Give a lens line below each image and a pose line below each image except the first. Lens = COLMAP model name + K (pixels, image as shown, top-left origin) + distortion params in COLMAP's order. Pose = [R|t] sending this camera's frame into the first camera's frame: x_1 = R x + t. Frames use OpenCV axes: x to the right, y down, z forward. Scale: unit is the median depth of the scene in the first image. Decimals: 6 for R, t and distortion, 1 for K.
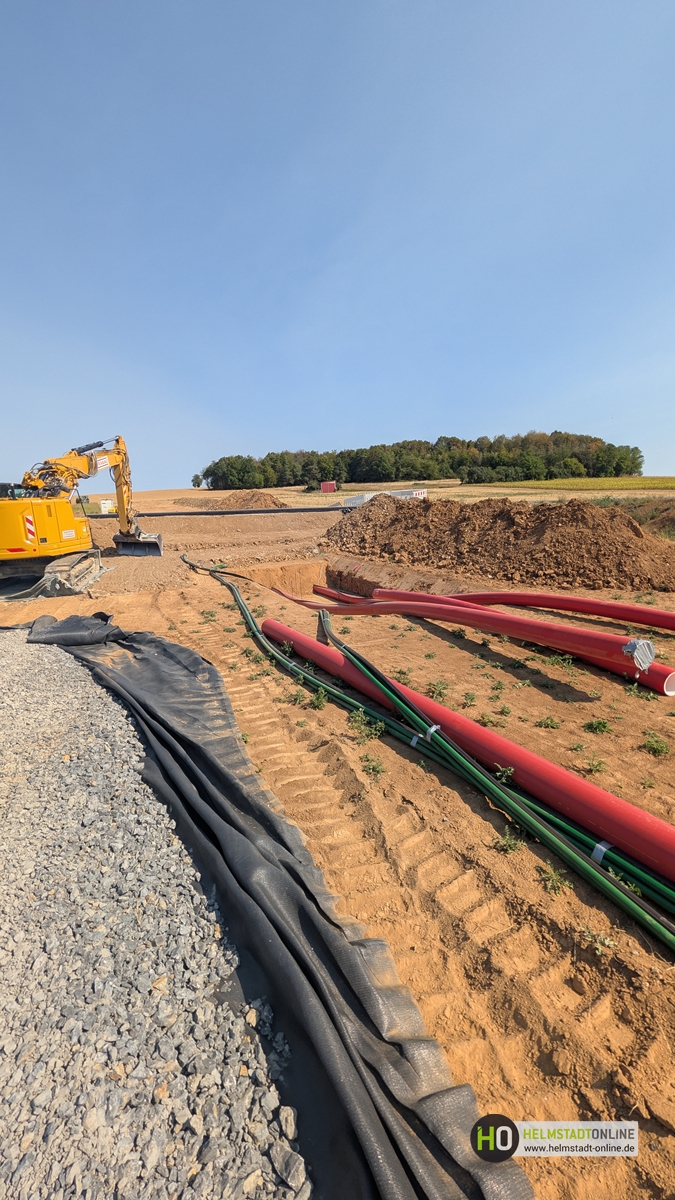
lens RADIAL K [[452.1, 0, 332.5], [0, 452.1, 594.6], [0, 0, 1]] dist [0.000967, -0.000312]
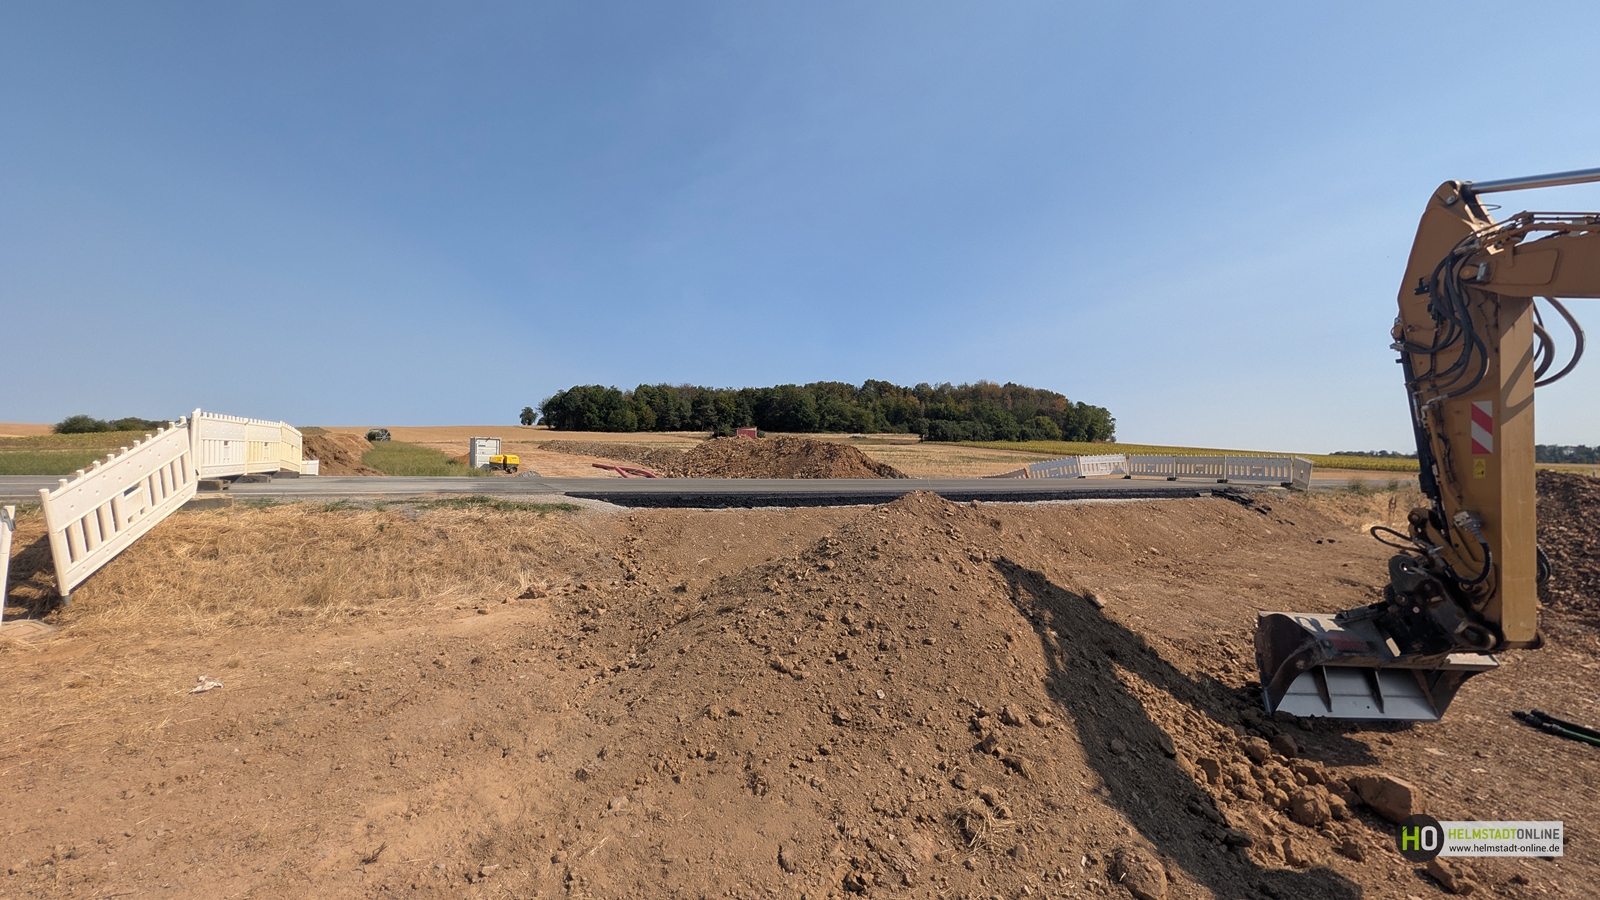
lens RADIAL K [[602.7, 0, 797.5], [0, 602.7, 469.3], [0, 0, 1]] dist [0.000967, -0.000312]
pose [[0.985276, 0.044229, 0.165151, -0.970857], [-0.013850, 0.983432, -0.180745, -0.193943], [-0.170409, 0.175796, 0.969565, 0.948019]]
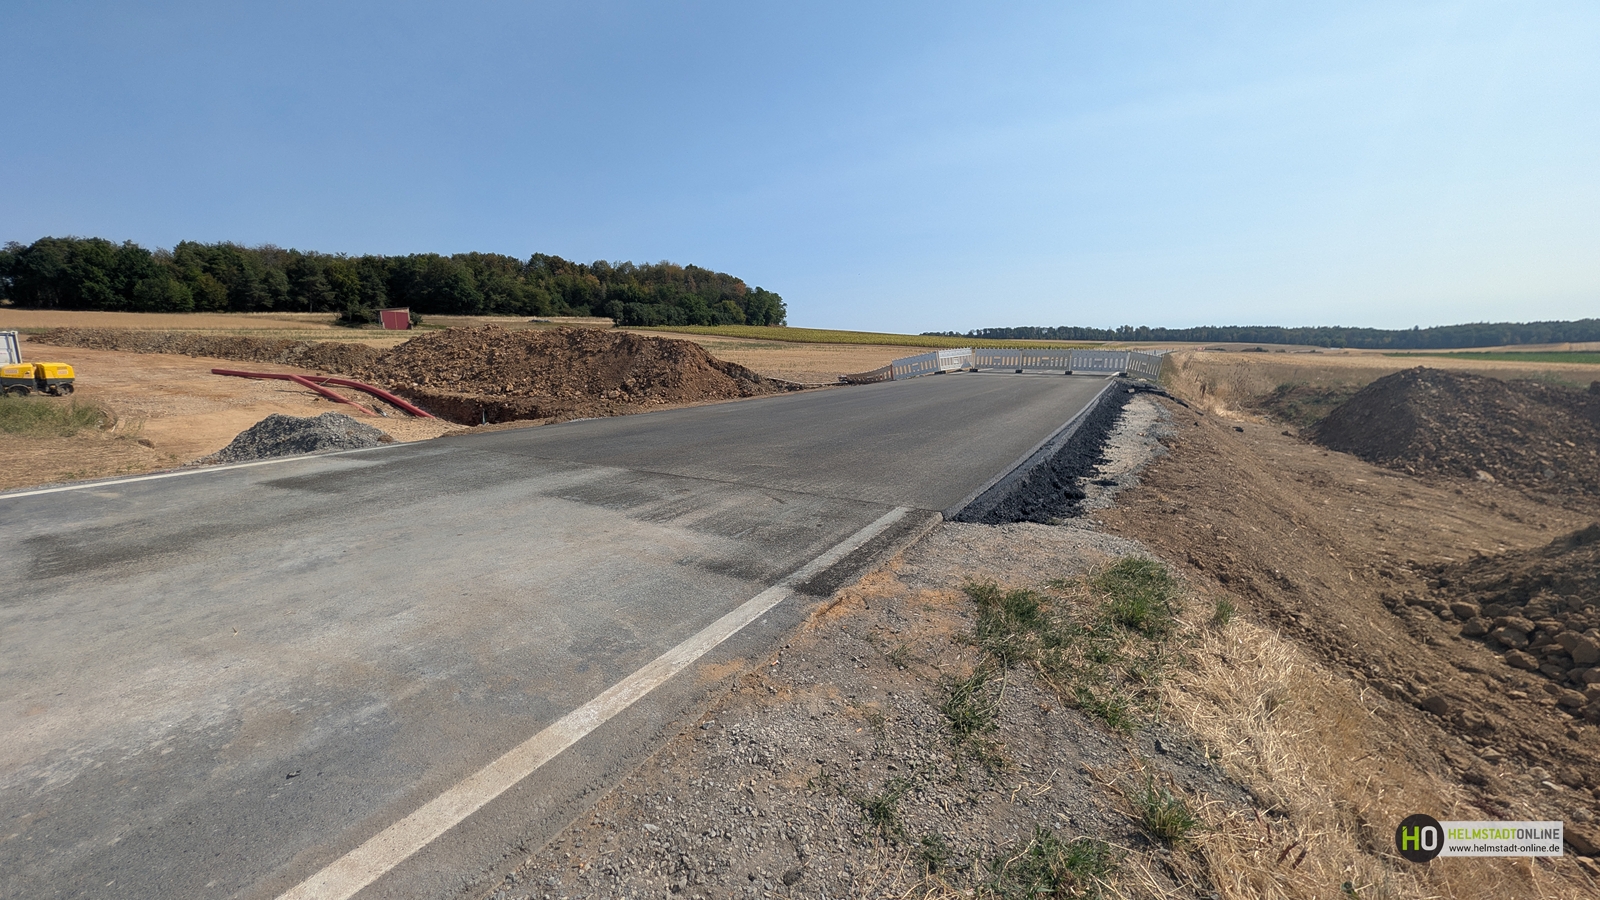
lens RADIAL K [[602.7, 0, 799.0], [0, 602.7, 456.0], [0, 0, 1]] dist [0.000967, -0.000312]
pose [[0.766221, -0.086219, 0.636766, -1.331644], [0.102892, 0.994633, 0.010865, -0.317957], [-0.634285, 0.057193, 0.770980, 1.432845]]
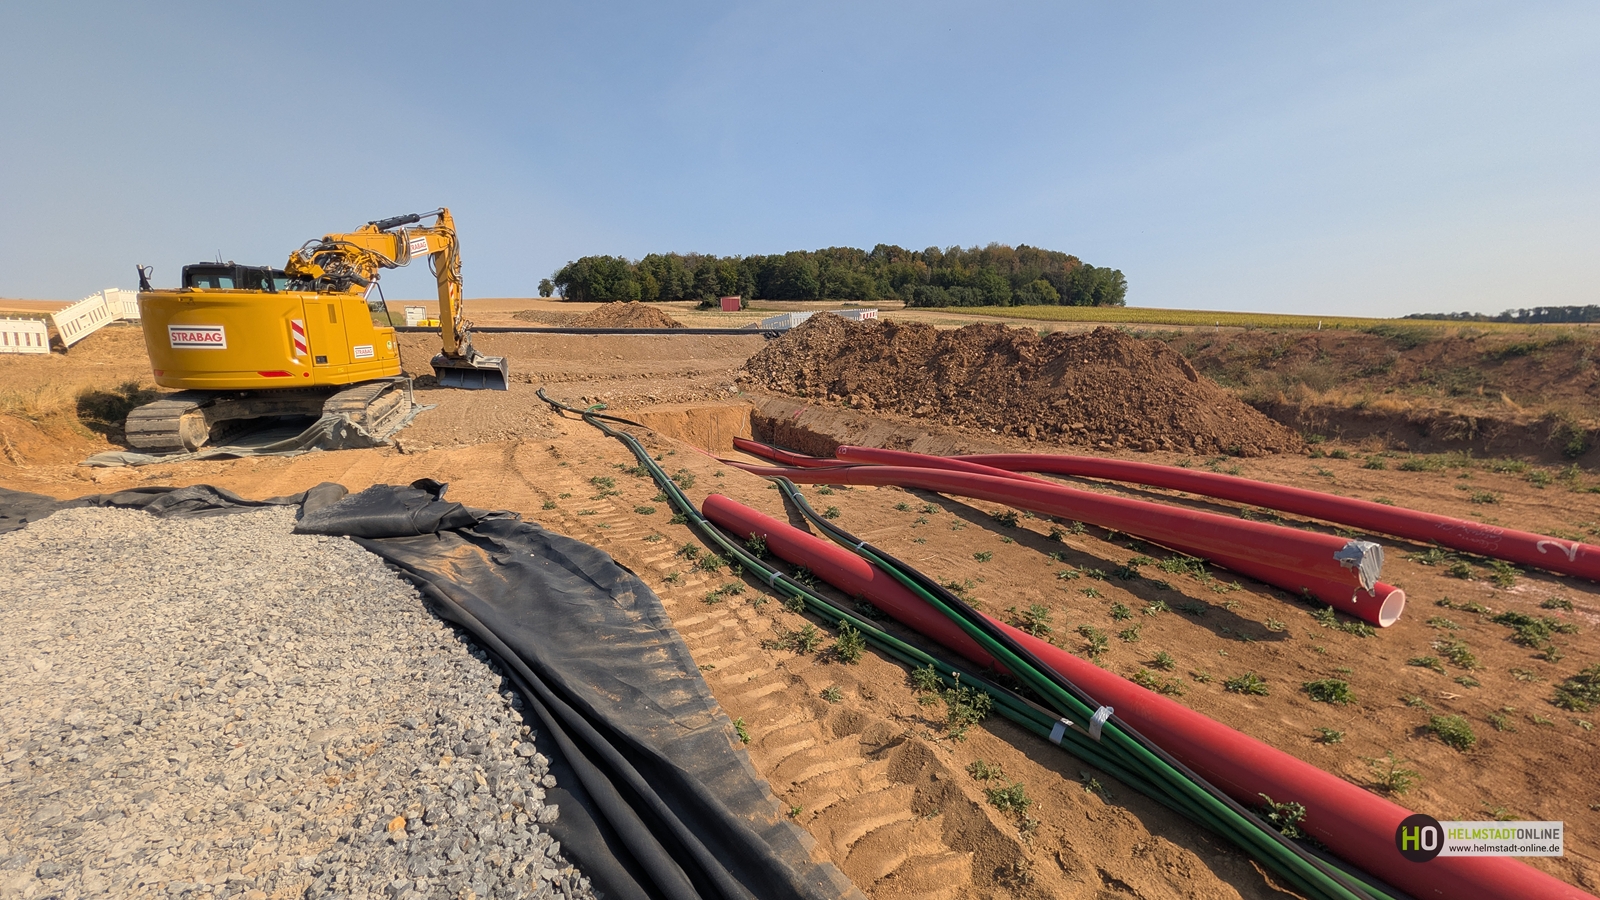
lens RADIAL K [[602.7, 0, 796.4], [0, 602.7, 447.0], [0, 0, 1]] dist [0.000967, -0.000312]
pose [[0.994103, 0.016271, 0.107212, -0.047391], [-0.015896, 0.999864, -0.004348, -0.003818], [-0.107269, 0.002618, 0.994227, 0.064131]]
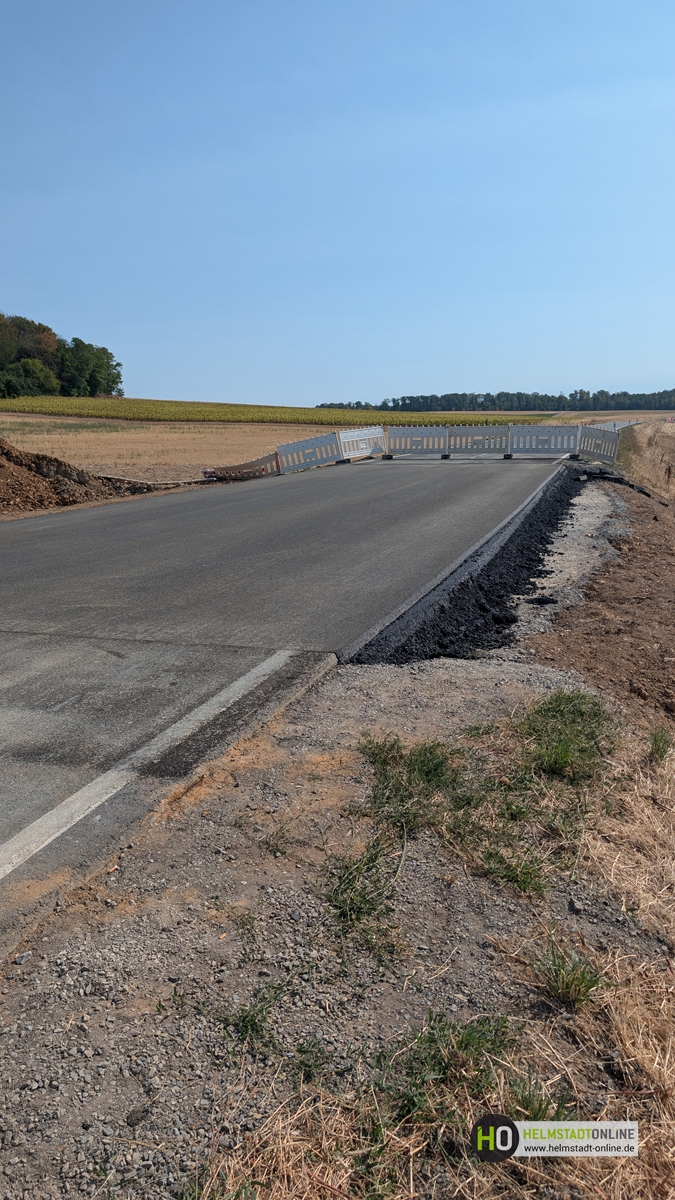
lens RADIAL K [[848.5, 0, 334.4], [0, 848.5, 617.9], [0, 0, 1]] dist [0.033274, -0.034020]
pose [[0.612558, -0.160020, 0.774058, -1.336900], [0.155236, 0.984576, 0.080693, -0.319098], [-0.775032, 0.070733, 0.627951, 1.417897]]
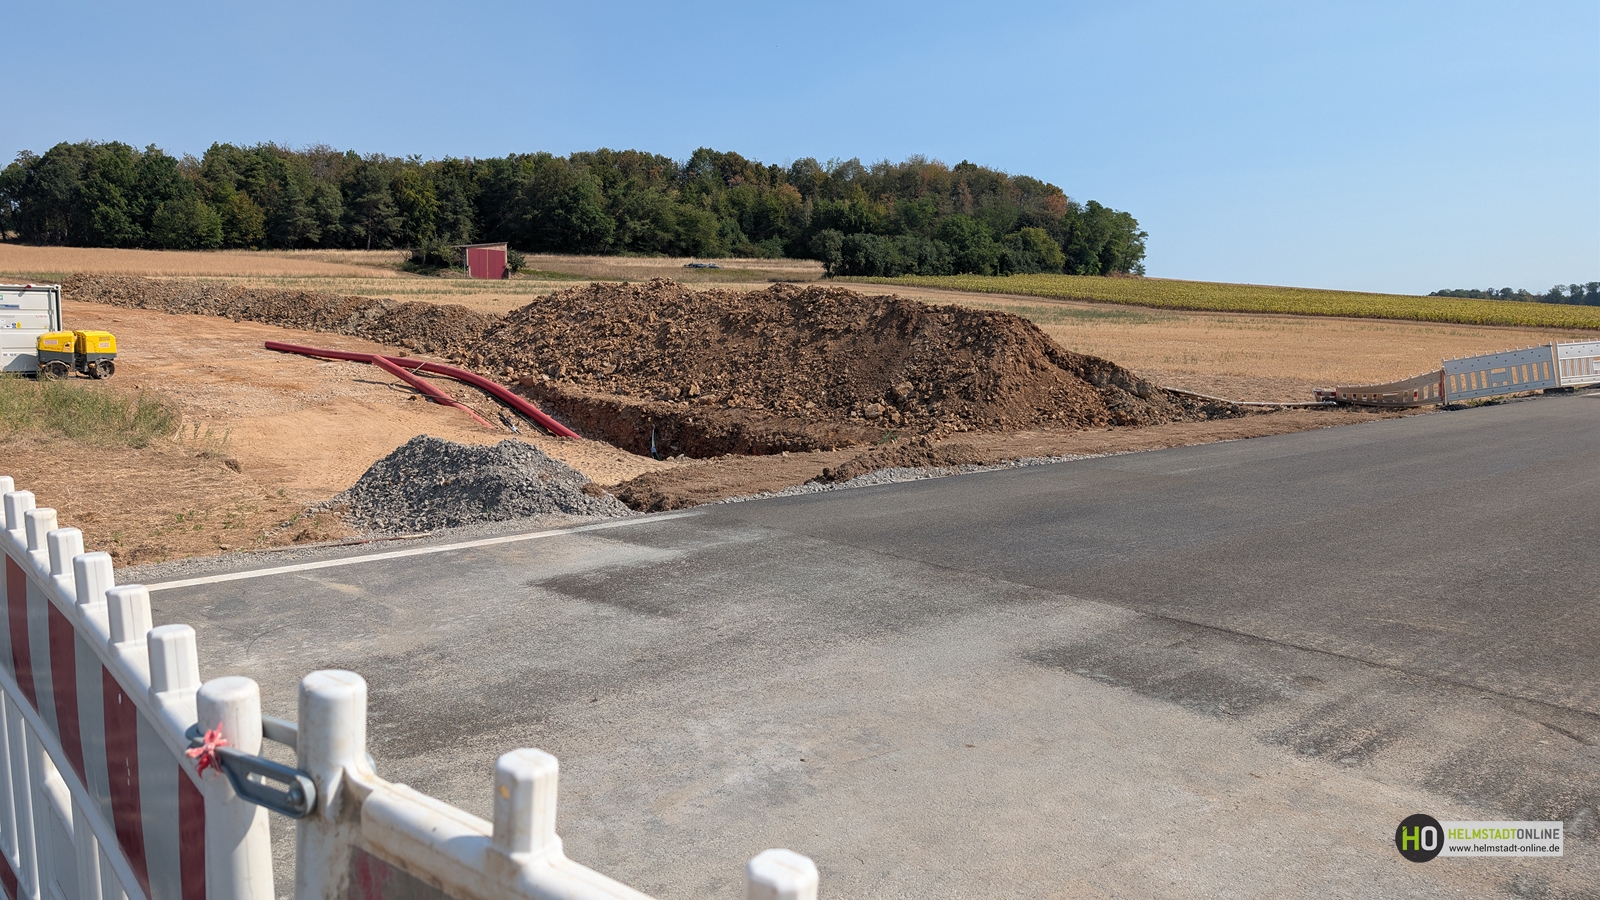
lens RADIAL K [[1131.3, 0, 791.9], [0, 1131.3, 473.9], [0, 0, 1]] dist [0.033274, -0.034020]
pose [[0.925350, -0.010365, 0.378971, -1.411553], [0.030595, 0.998407, -0.047398, -0.345781], [-0.377876, 0.055455, 0.924194, 1.493602]]
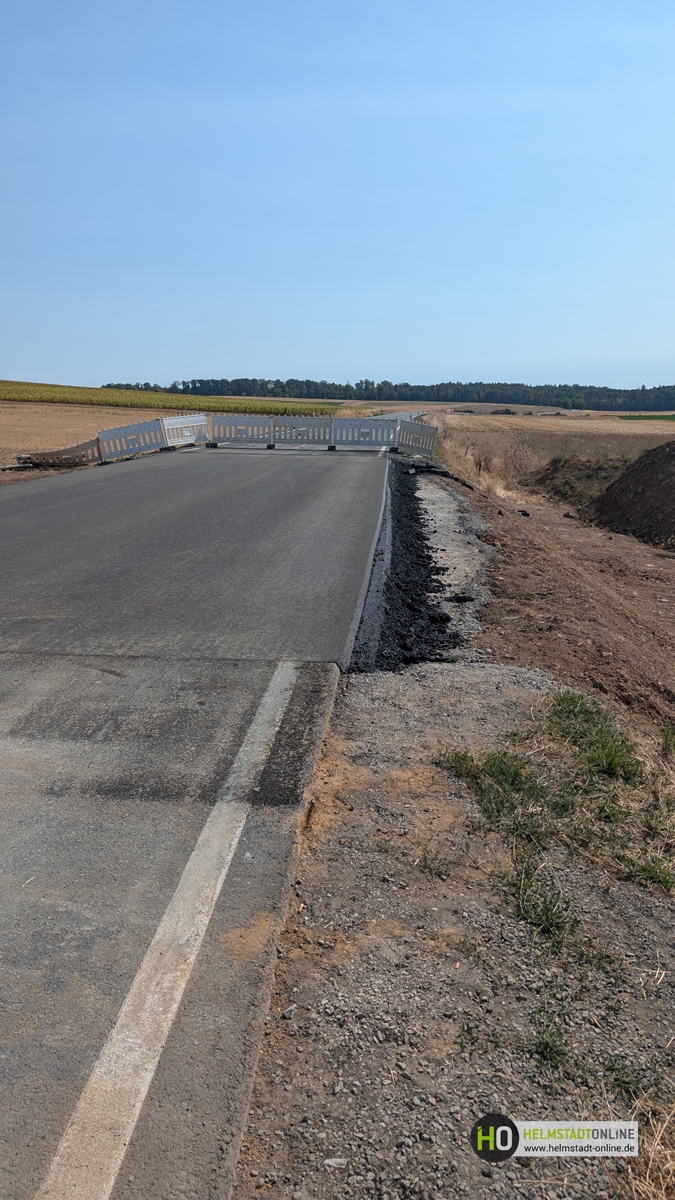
lens RADIAL K [[848.5, 0, 319.7], [0, 848.5, 625.7], [0, 0, 1]] dist [0.033274, -0.034020]
pose [[0.423447, -0.195041, 0.884676, -1.374197], [0.156441, 0.977621, 0.140652, -0.339126], [-0.892311, 0.078841, 0.444483, 1.477251]]
